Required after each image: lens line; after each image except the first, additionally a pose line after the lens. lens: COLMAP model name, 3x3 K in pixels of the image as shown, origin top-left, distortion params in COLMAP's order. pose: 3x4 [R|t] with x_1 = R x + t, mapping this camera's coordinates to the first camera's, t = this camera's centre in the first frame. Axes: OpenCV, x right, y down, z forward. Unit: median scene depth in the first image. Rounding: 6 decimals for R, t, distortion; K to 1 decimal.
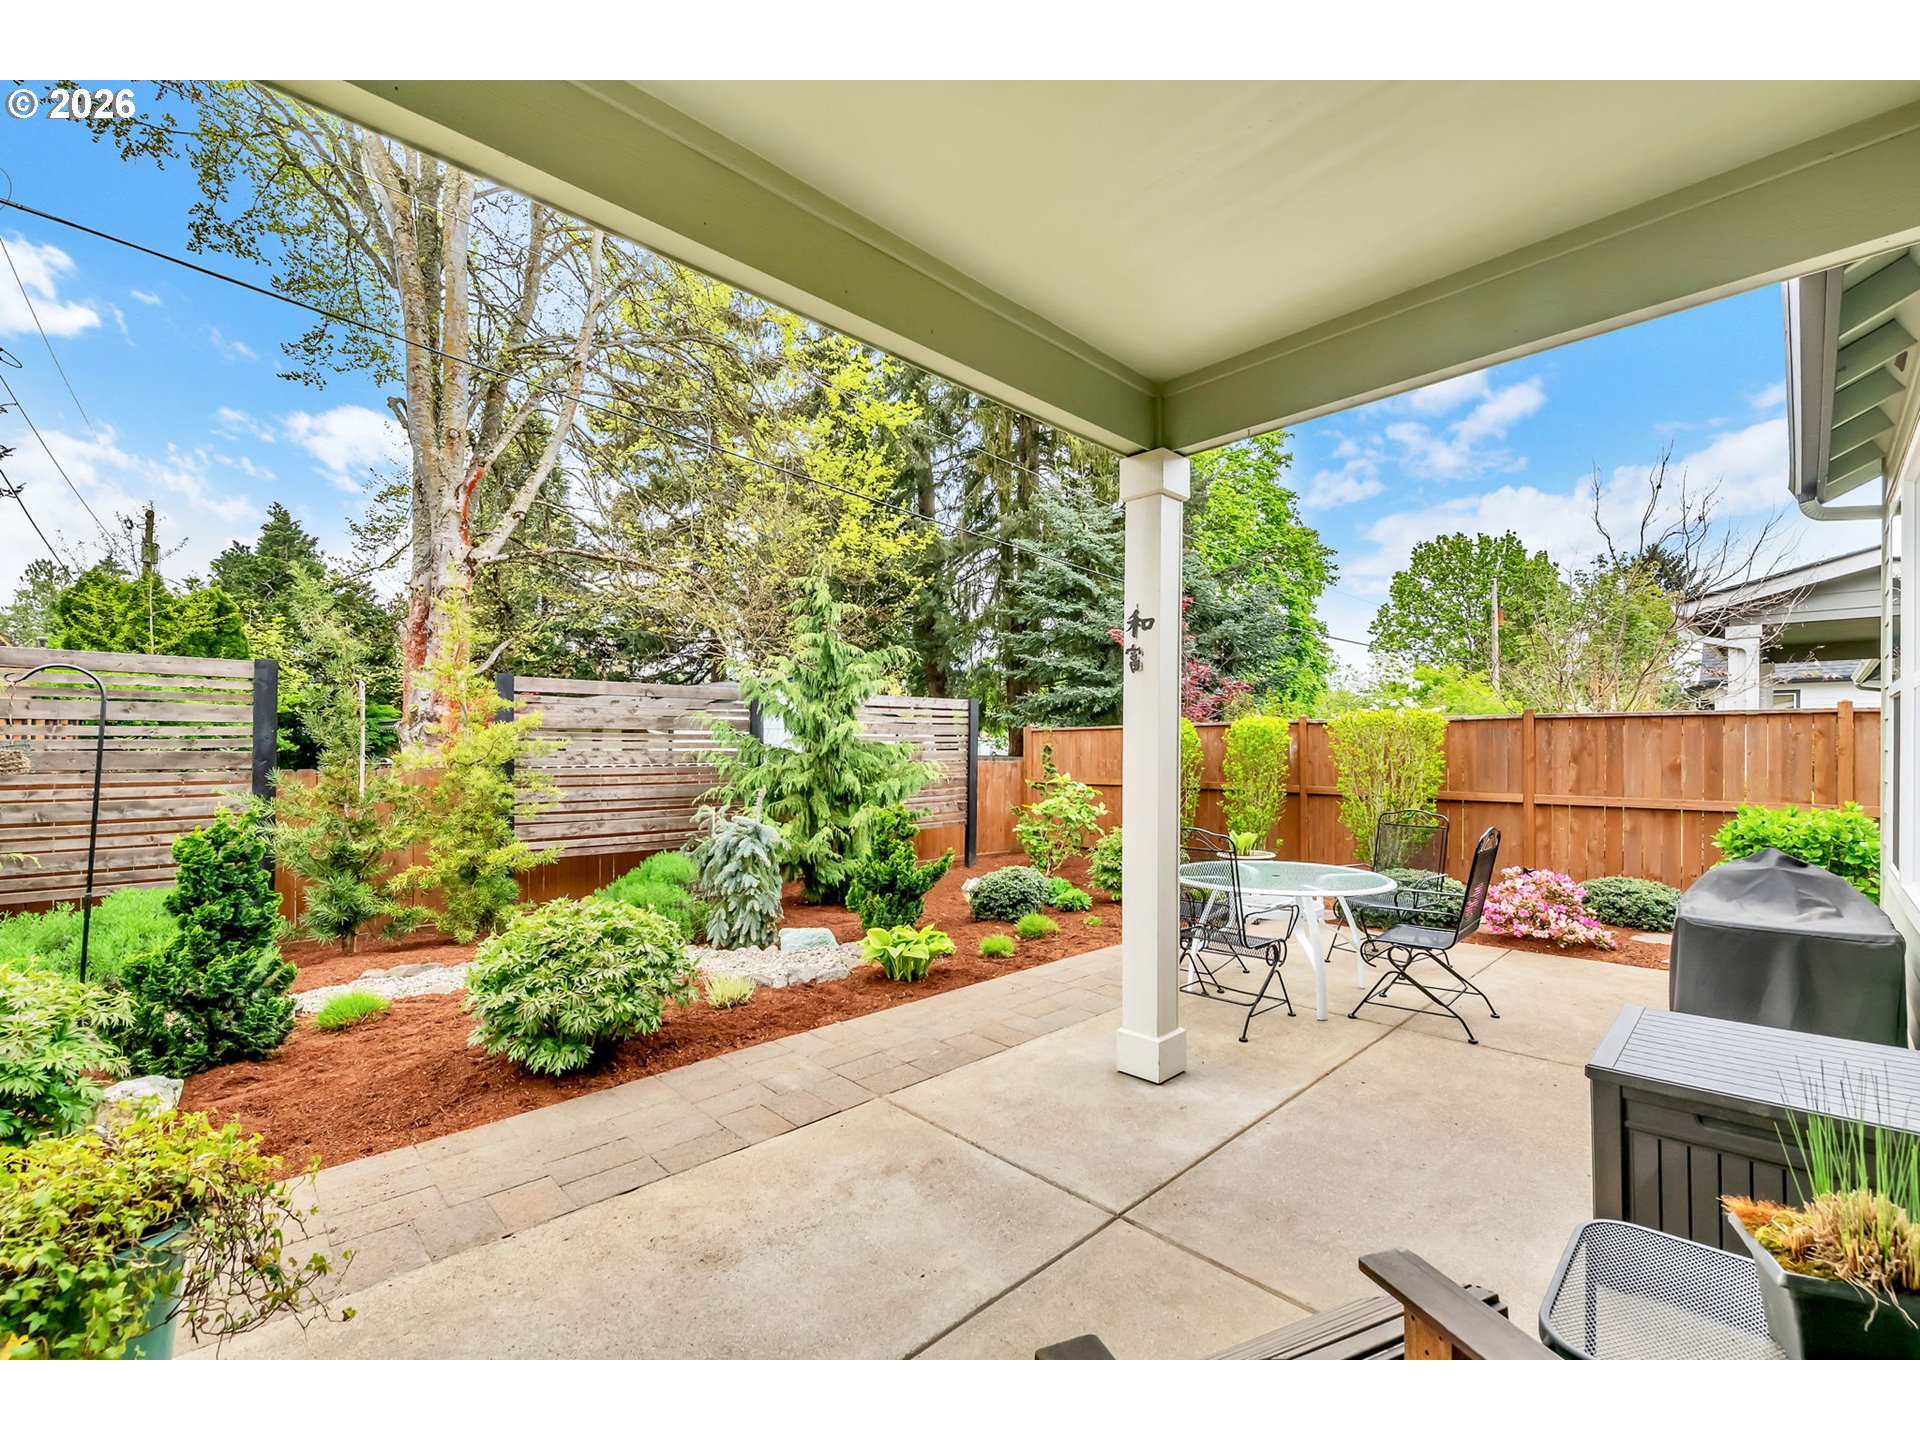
lens RADIAL K [[786.9, 0, 966.6], [0, 786.9, 739.1], [0, 0, 1]] dist [-0.002294, -0.002159]
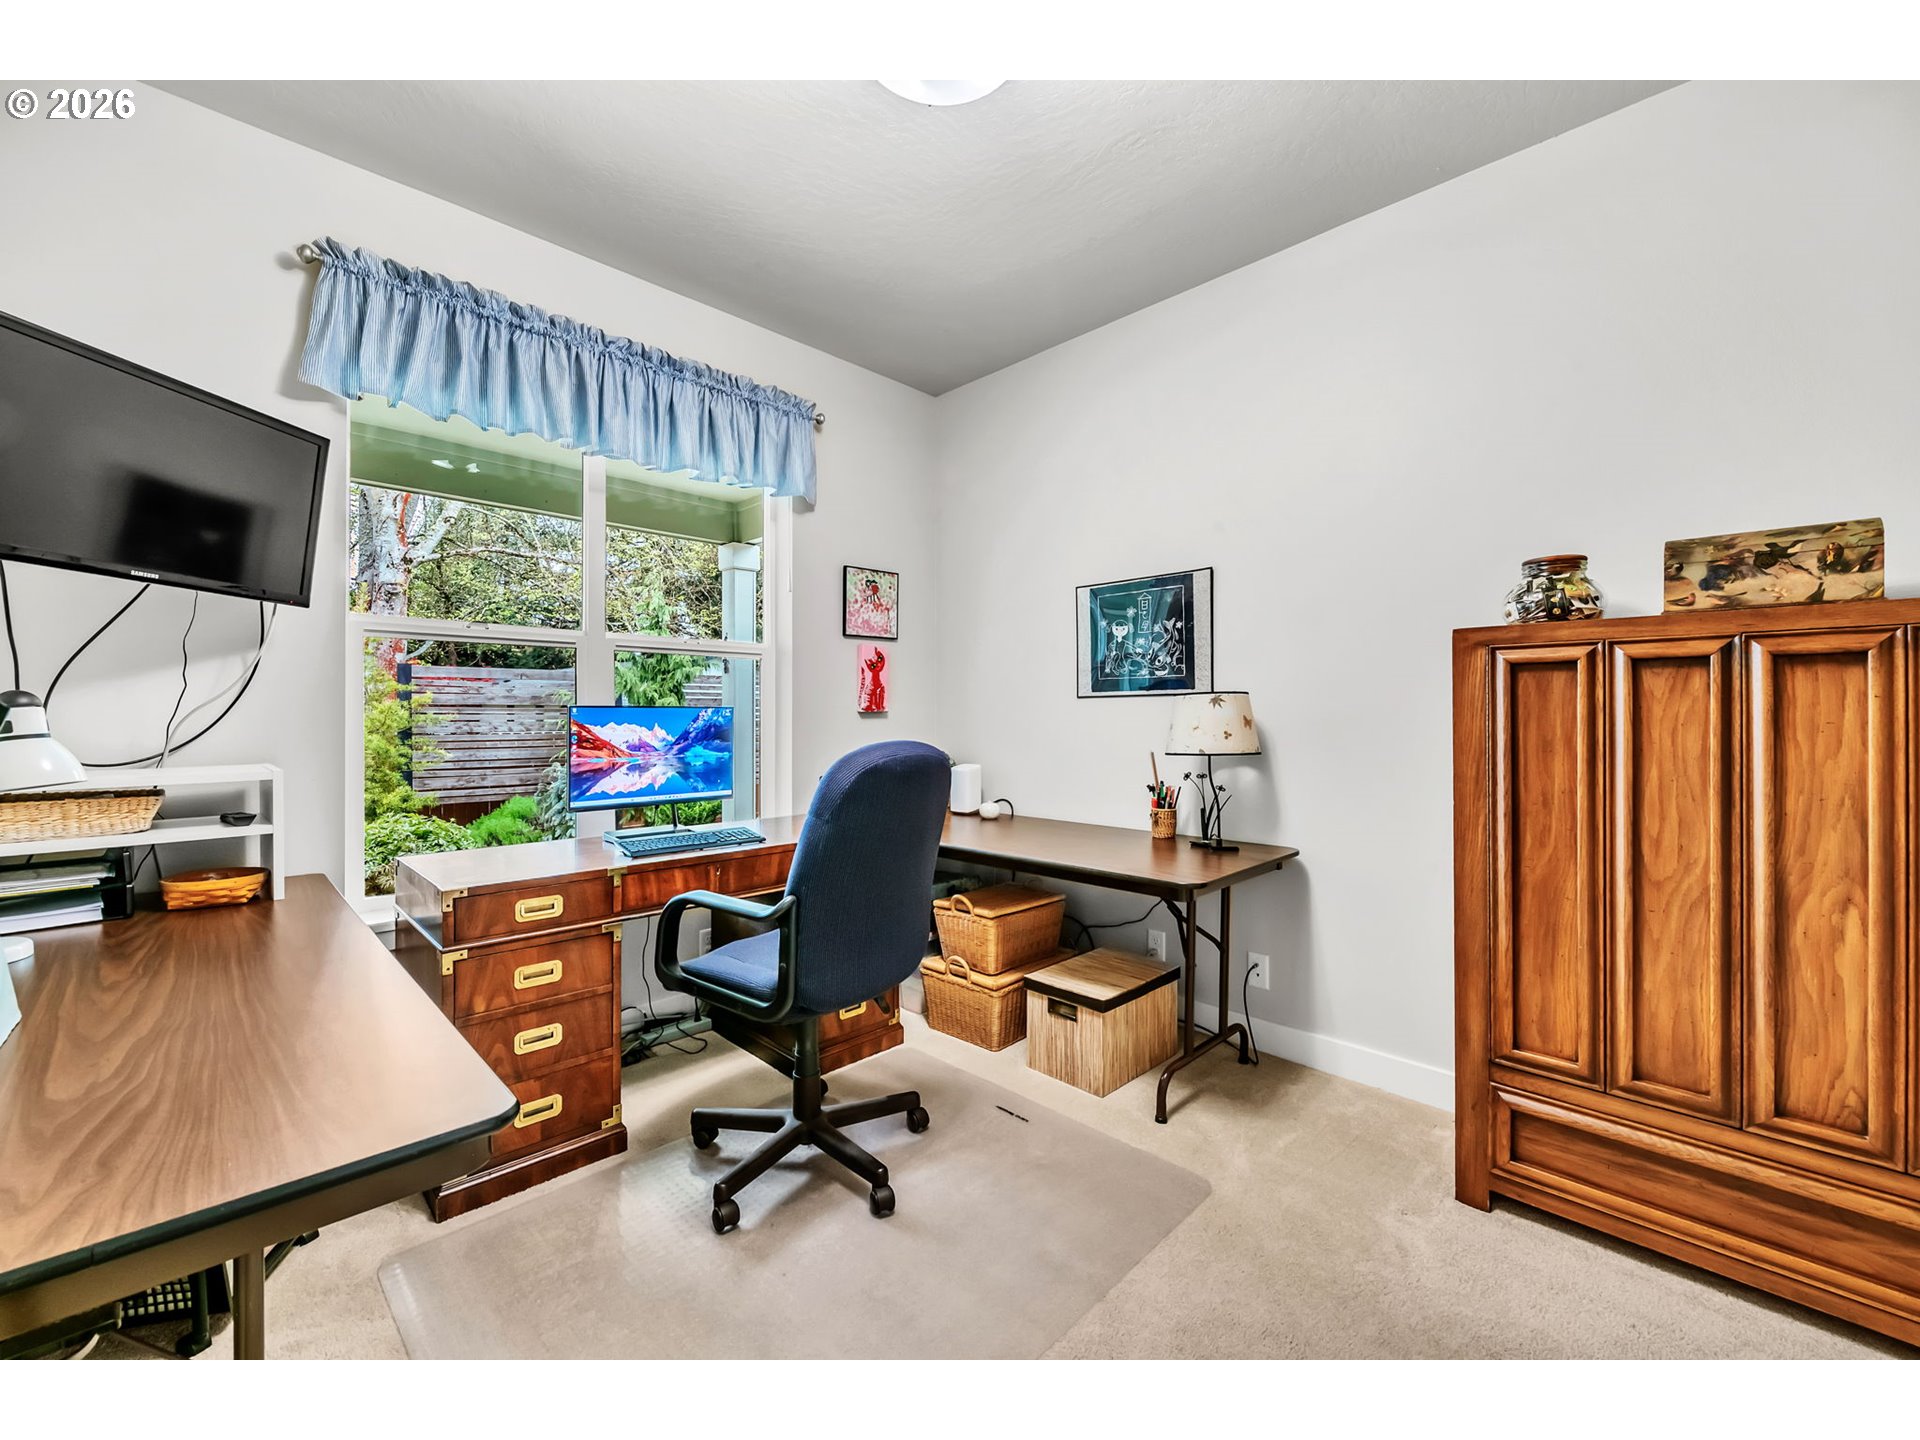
lens RADIAL K [[786.9, 0, 955.1], [0, 786.9, 716.4], [0, 0, 1]] dist [-0.002294, -0.002159]
pose [[0.999984, -0.005418, 0.001894, 0.312300], [0.005397, 0.999924, 0.011111, -0.004169], [-0.001954, -0.011101, 0.999936, -0.299580]]
